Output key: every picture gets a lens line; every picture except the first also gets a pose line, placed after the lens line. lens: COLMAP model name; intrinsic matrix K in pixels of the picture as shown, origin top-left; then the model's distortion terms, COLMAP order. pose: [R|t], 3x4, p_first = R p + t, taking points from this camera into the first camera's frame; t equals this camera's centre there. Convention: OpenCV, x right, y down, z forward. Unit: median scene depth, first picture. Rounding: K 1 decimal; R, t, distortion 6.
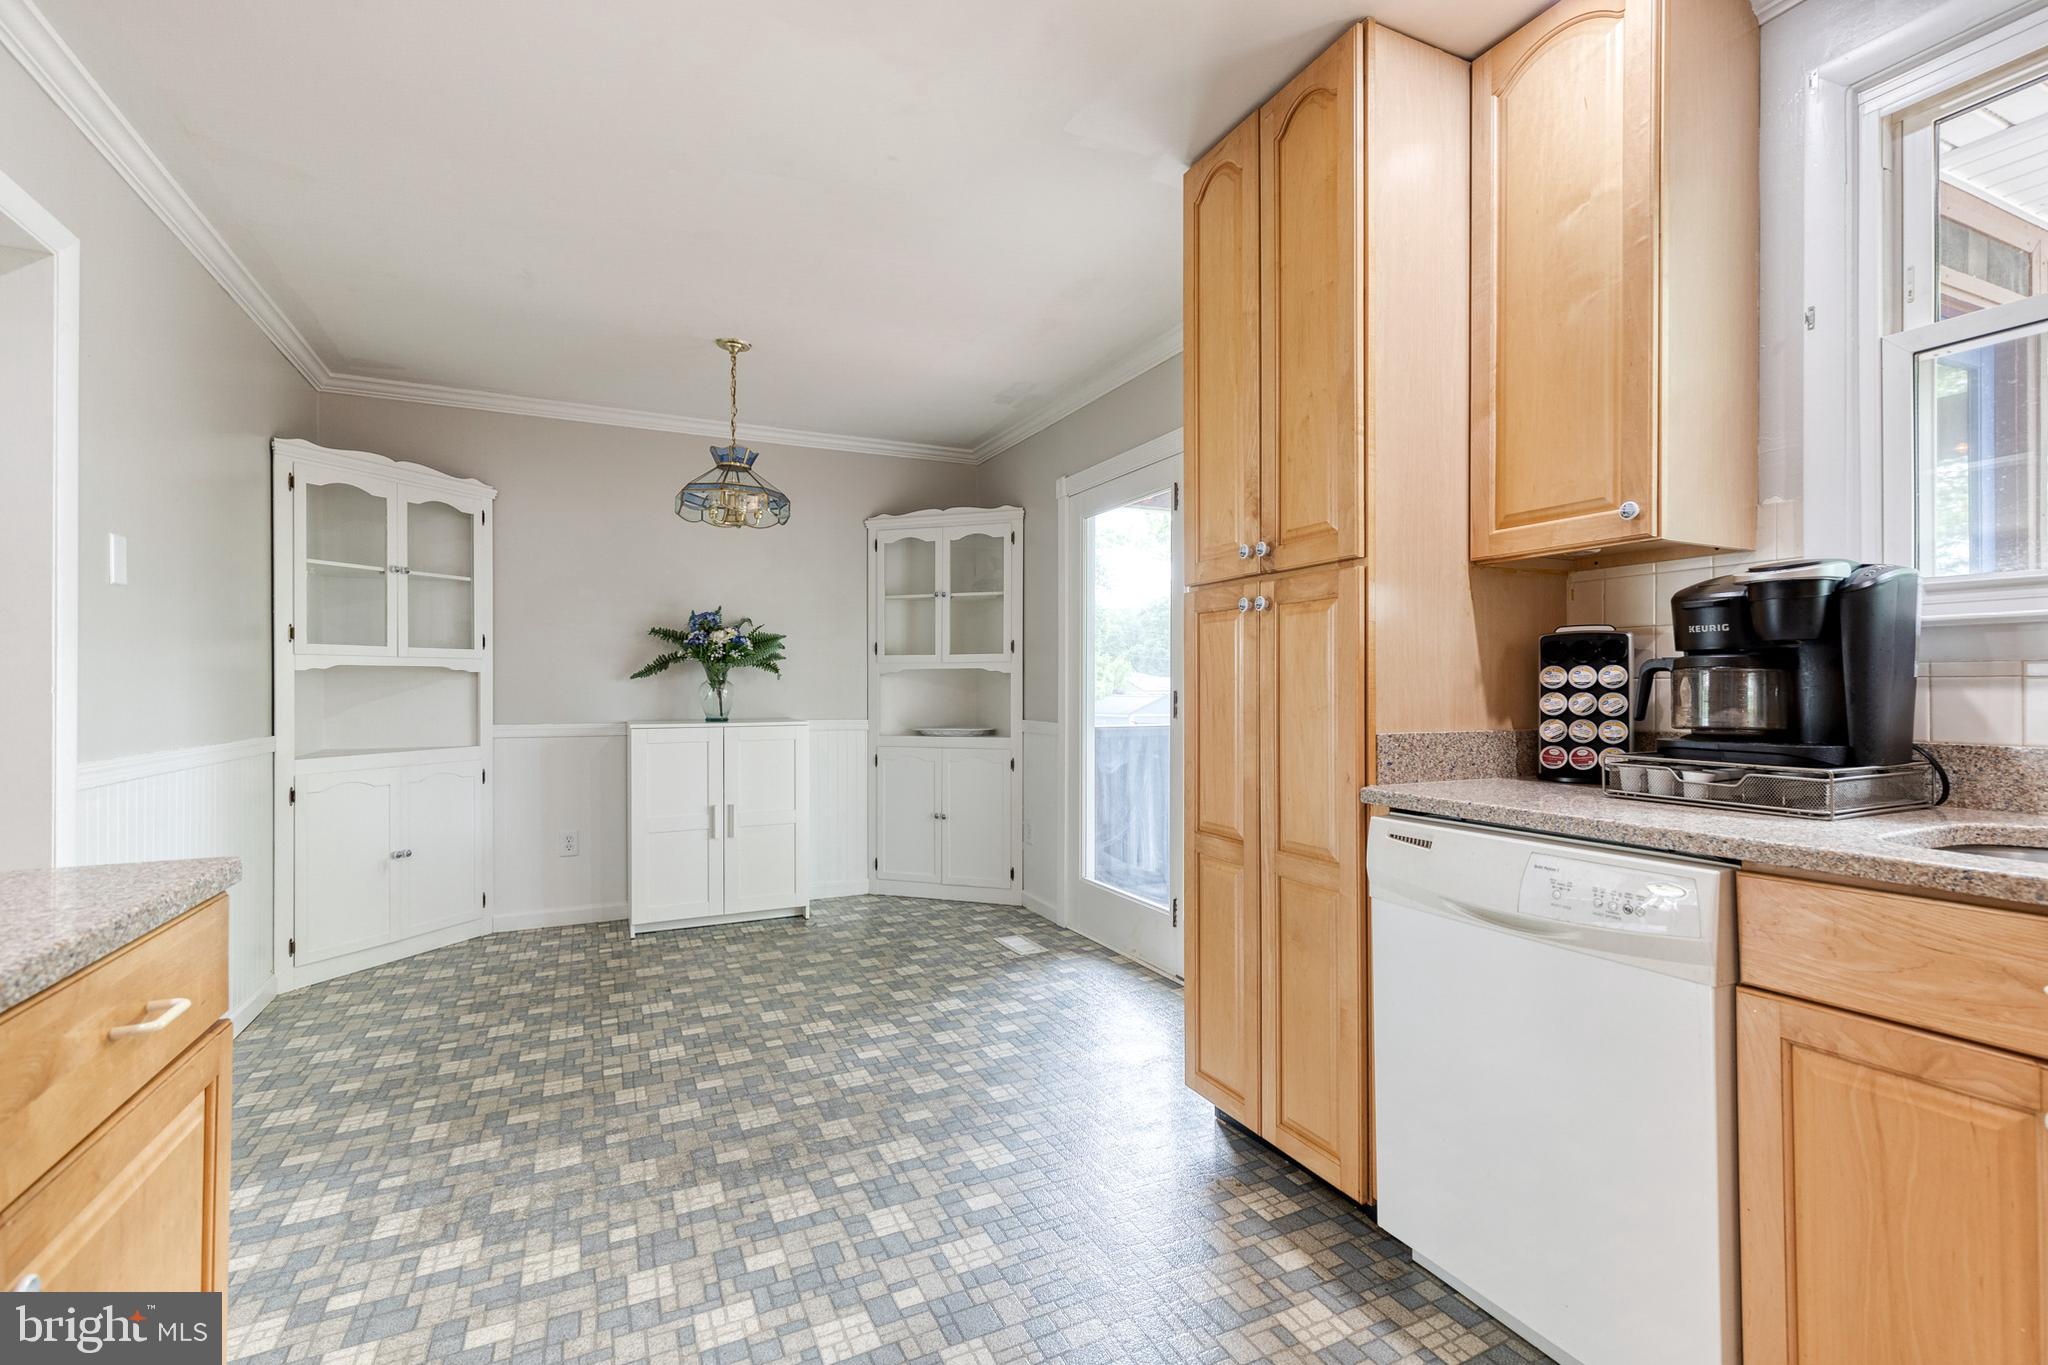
lens RADIAL K [[922.6, 0, 1045.0], [0, 922.6, 681.8], [0, 0, 1]] dist [0.002407, -0.000844]
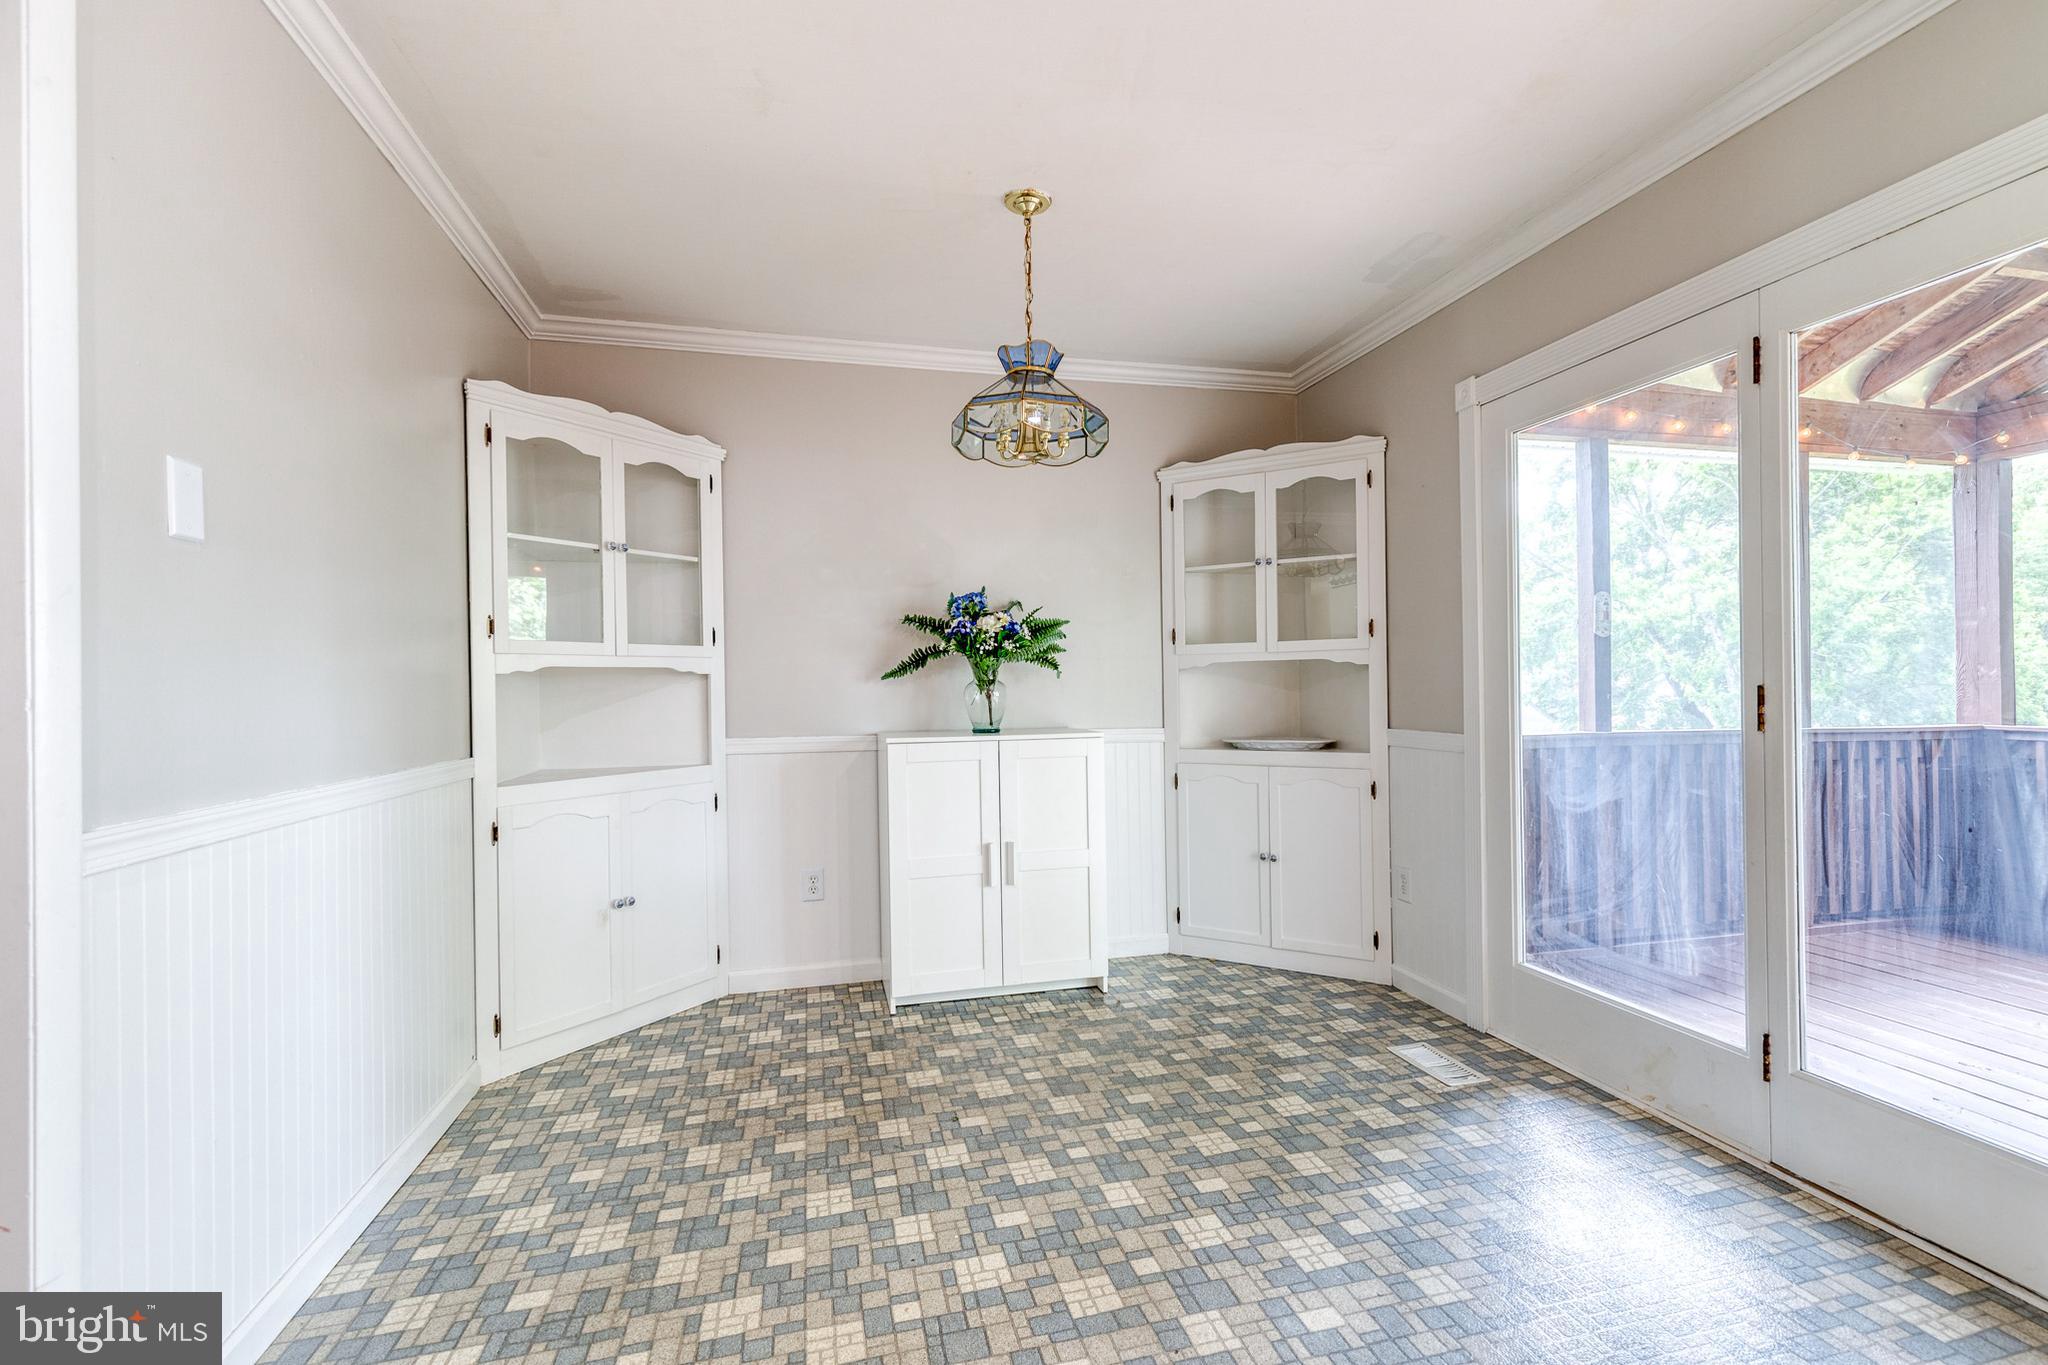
lens RADIAL K [[922.6, 0, 1045.0], [0, 922.6, 681.8], [0, 0, 1]] dist [0.002407, -0.000844]
pose [[0.978568, -0.014034, -0.205446, -0.173463], [0.014182, 0.999899, -0.000750, 0.001435], [0.205436, -0.002179, 0.978668, 0.294088]]
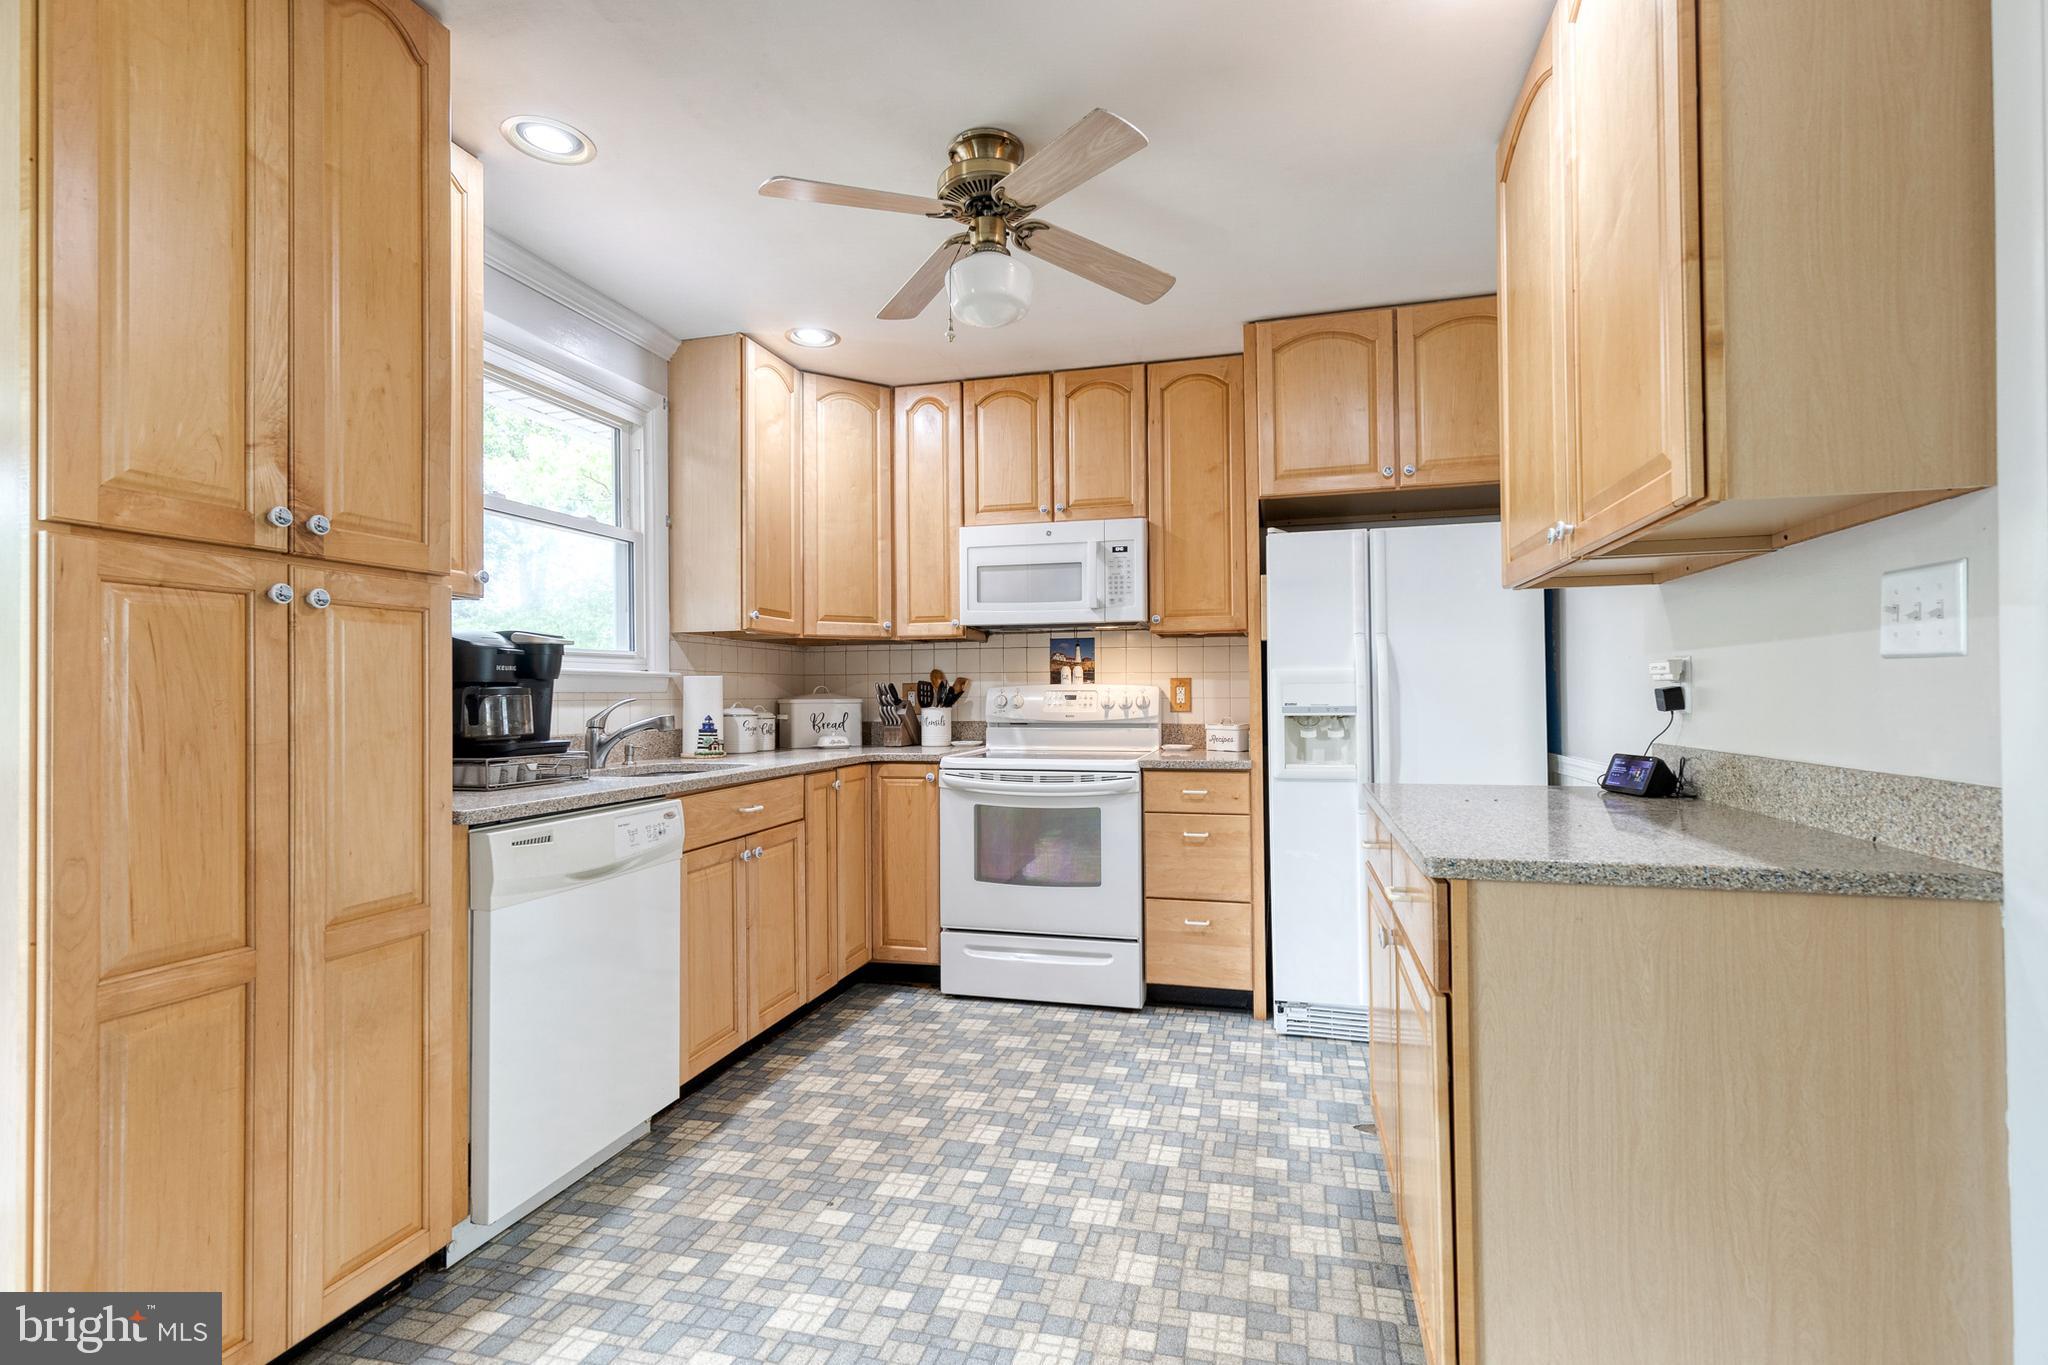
lens RADIAL K [[922.6, 0, 1045.0], [0, 922.6, 681.8], [0, 0, 1]] dist [0.002407, -0.000844]
pose [[-0.757912, 0.016798, 0.652141, -0.369394], [0.005655, 0.999800, -0.019182, -0.000584], [-0.652333, -0.010850, -0.757855, 0.635700]]
